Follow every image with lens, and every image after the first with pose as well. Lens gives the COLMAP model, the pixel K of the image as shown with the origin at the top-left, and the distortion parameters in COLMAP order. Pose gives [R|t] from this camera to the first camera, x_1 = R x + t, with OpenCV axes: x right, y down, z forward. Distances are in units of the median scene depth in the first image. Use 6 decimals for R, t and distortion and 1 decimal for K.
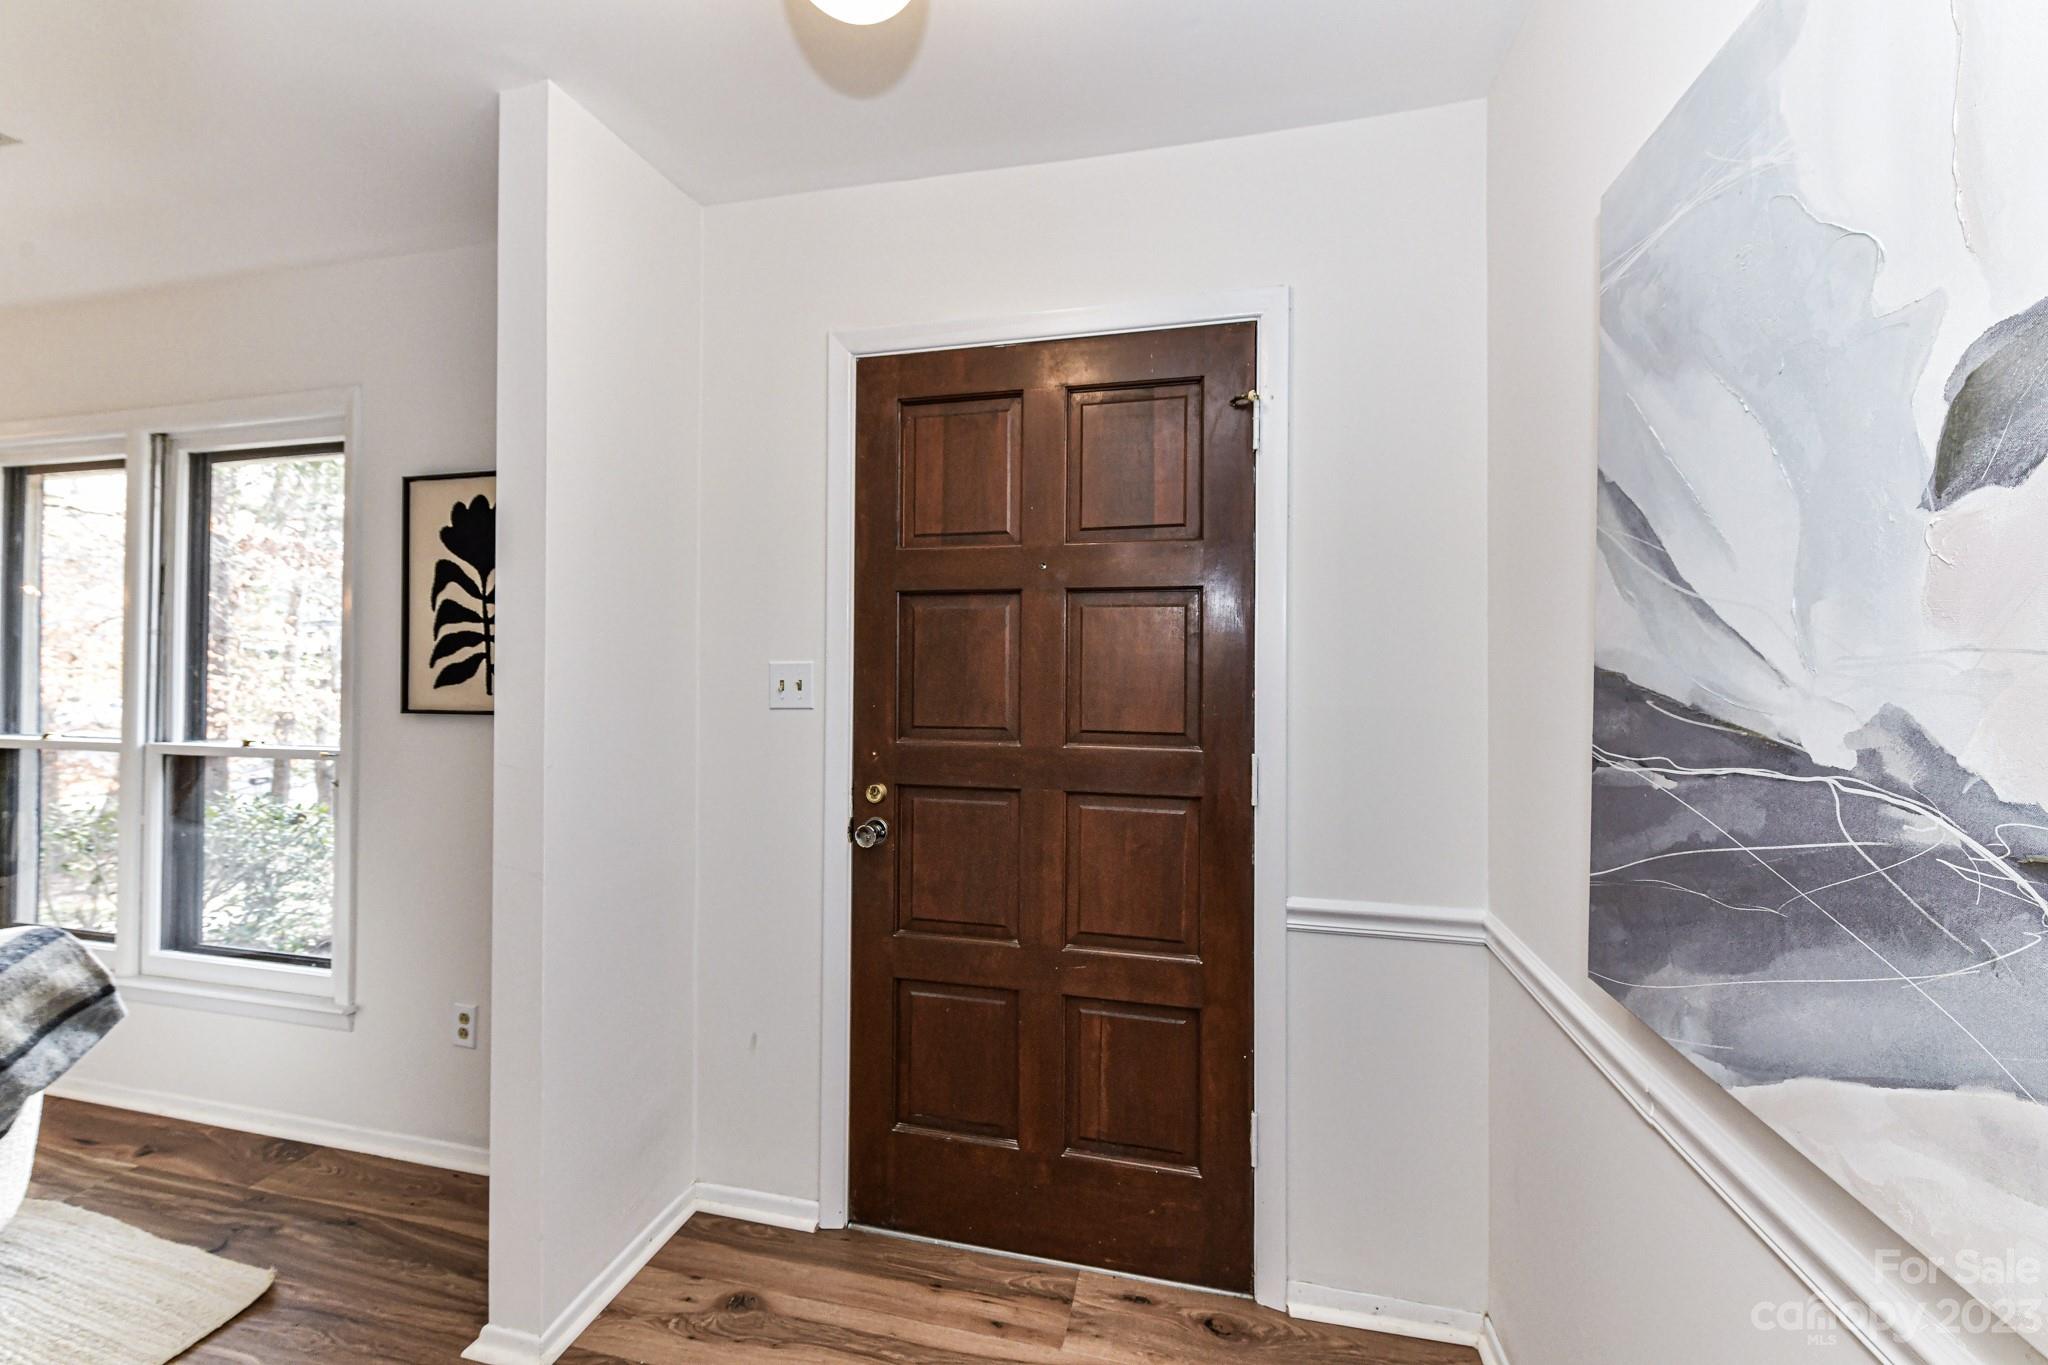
lens RADIAL K [[807.9, 0, 1019.0], [0, 807.9, 672.3], [0, 0, 1]] dist [0.001063, -0.000141]
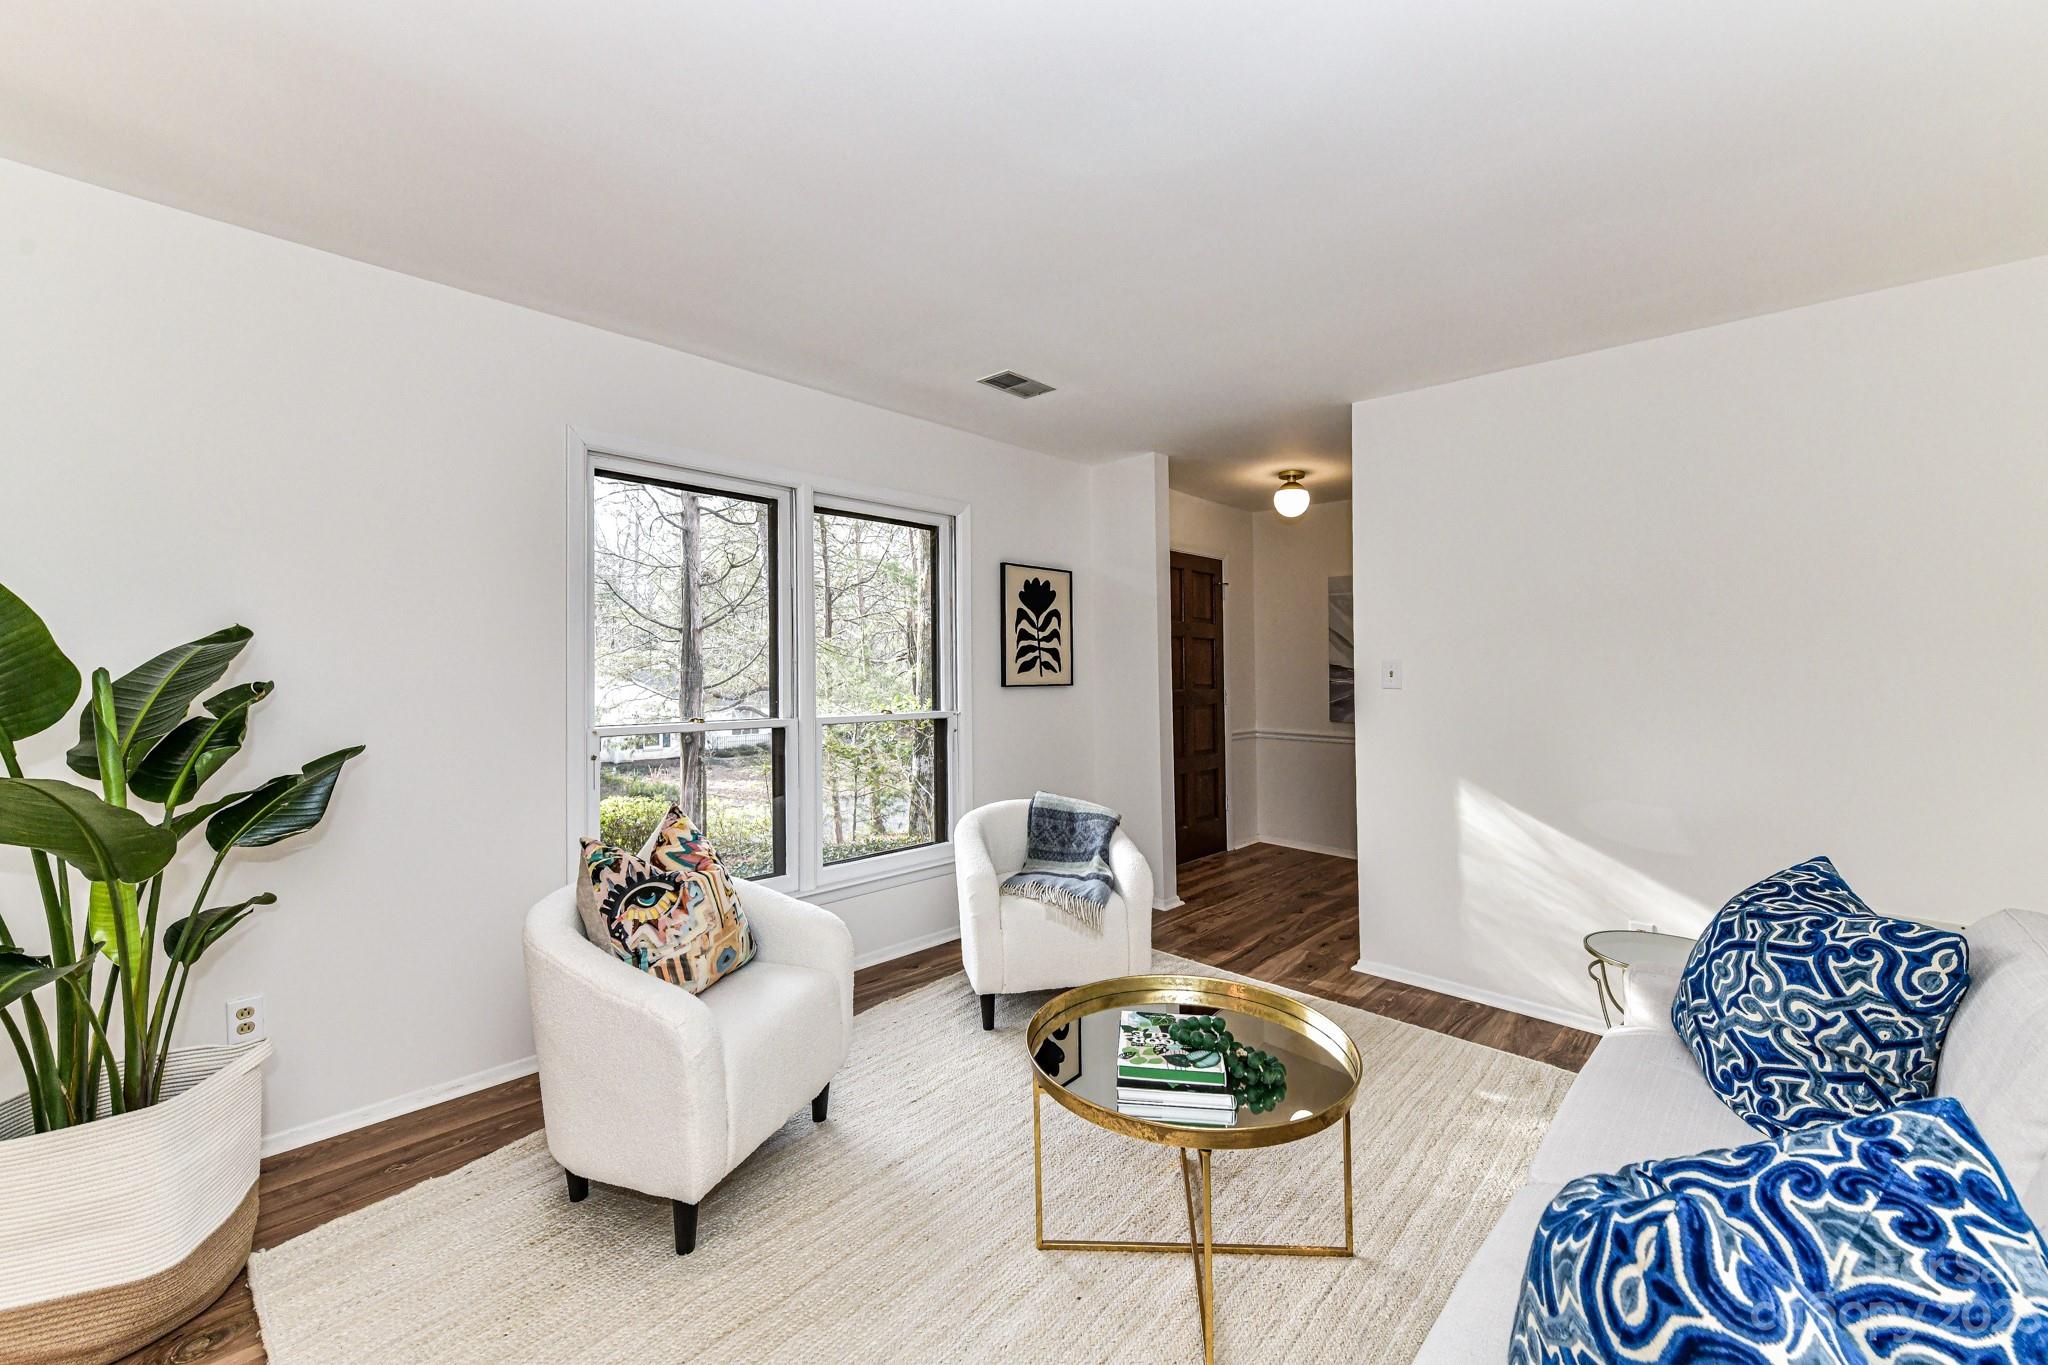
lens RADIAL K [[812.1, 0, 1047.8], [0, 812.1, 654.0], [0, 0, 1]] dist [-0.001040, -0.000637]
pose [[0.500093, 0.011782, 0.865892, -2.425955], [0.002068, 0.999888, -0.014800, 0.002107], [-0.865969, 0.009192, 0.500013, -0.044484]]
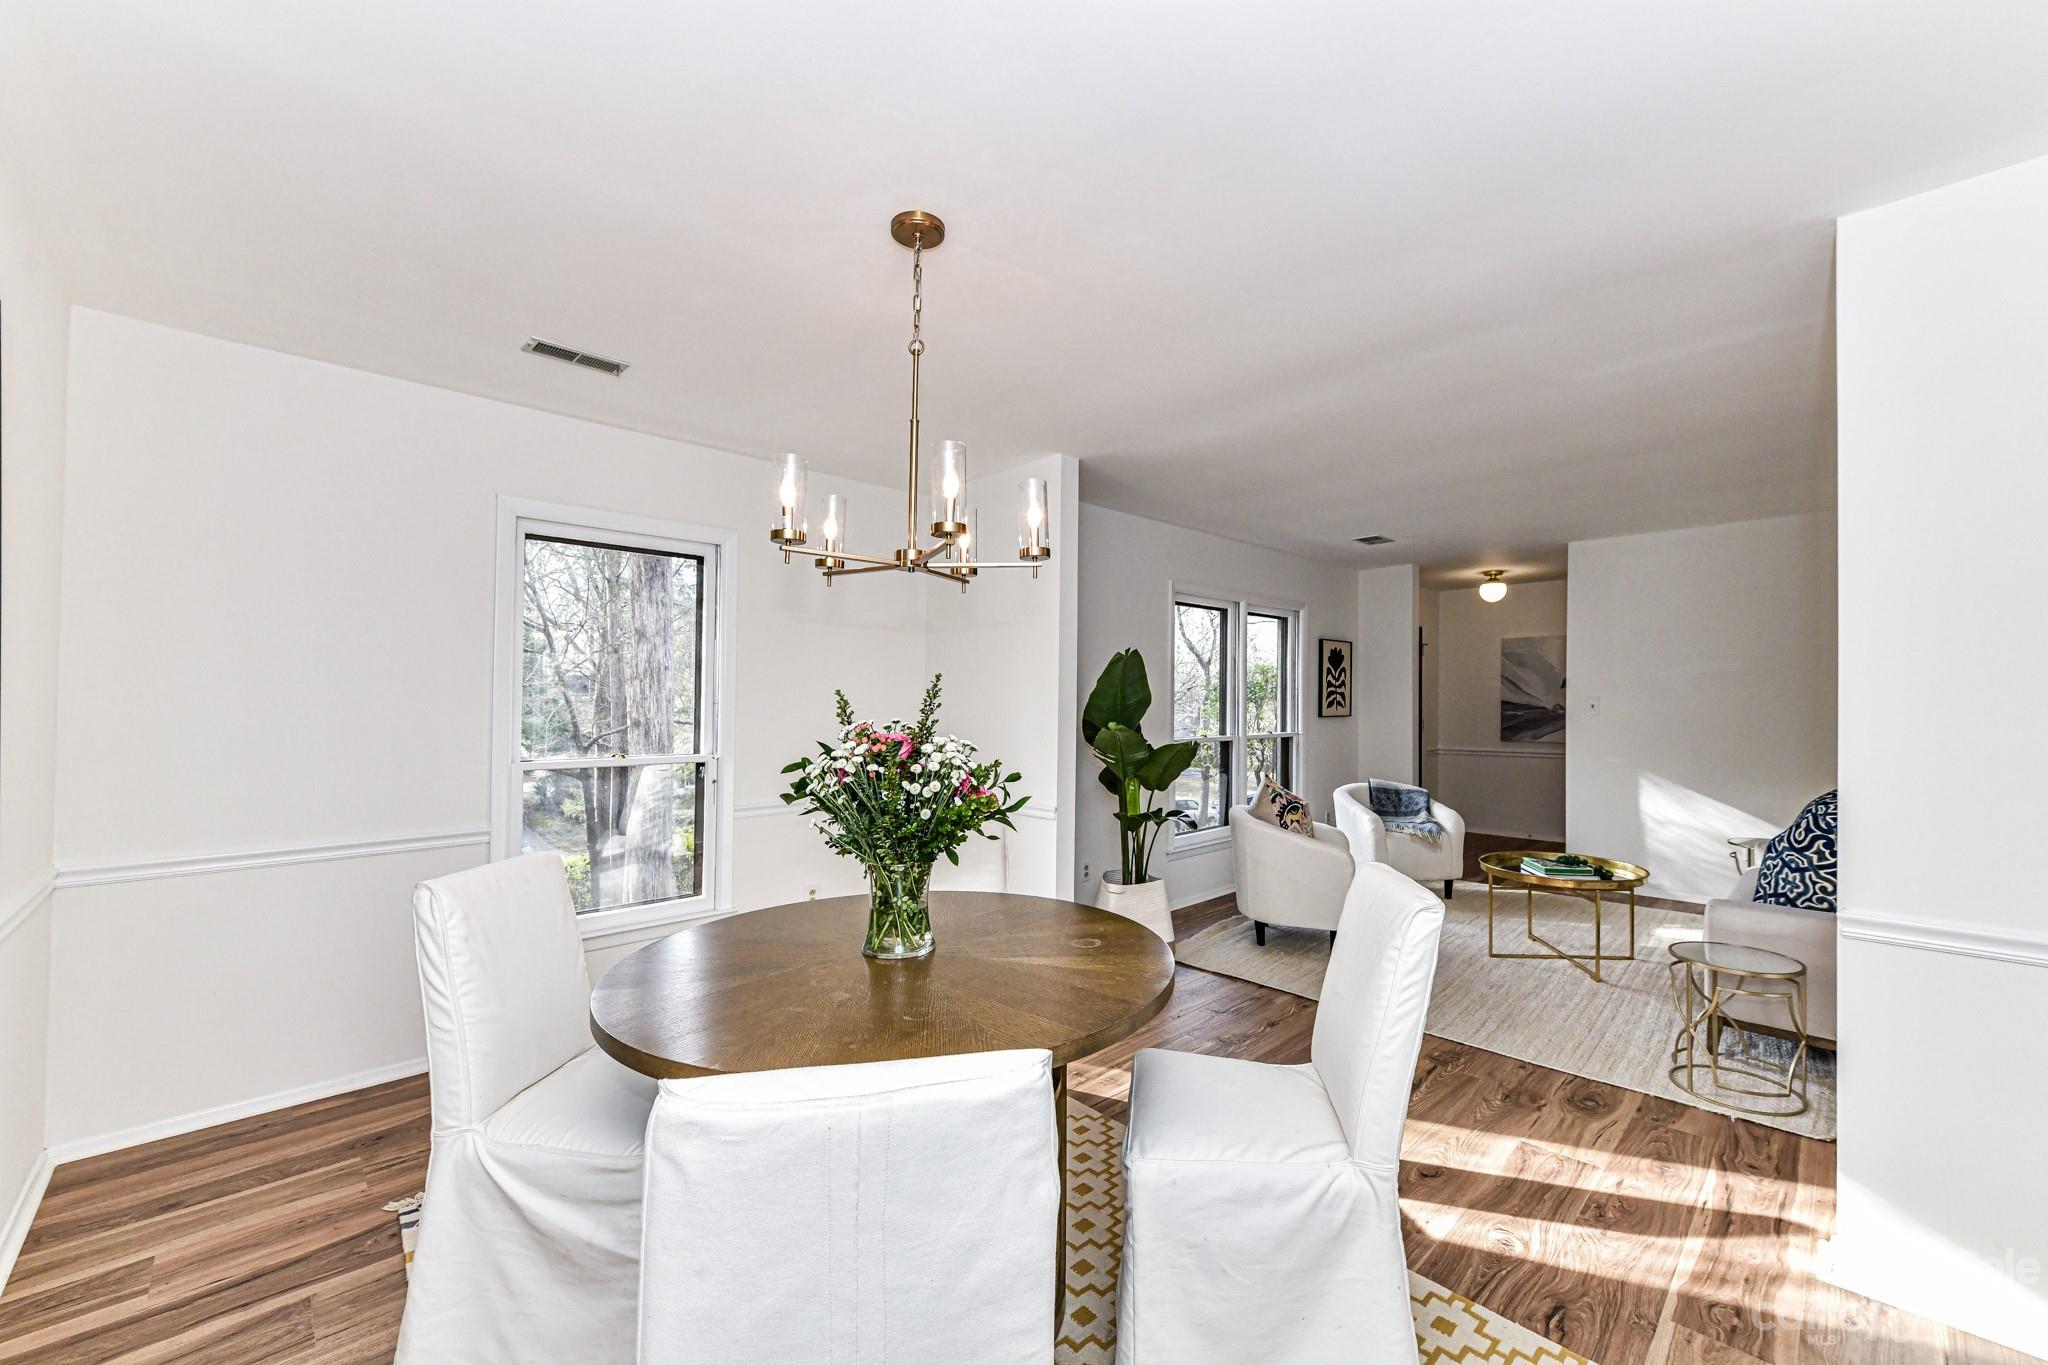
lens RADIAL K [[801.2, 0, 1030.6], [0, 801.2, 719.3], [0, 0, 1]] dist [-0.000788, -0.000137]
pose [[0.547220, -0.021947, 0.836701, -3.960245], [0.011748, 0.999759, 0.018540, -0.009731], [-0.836907, -0.000316, 0.547346, 0.280361]]
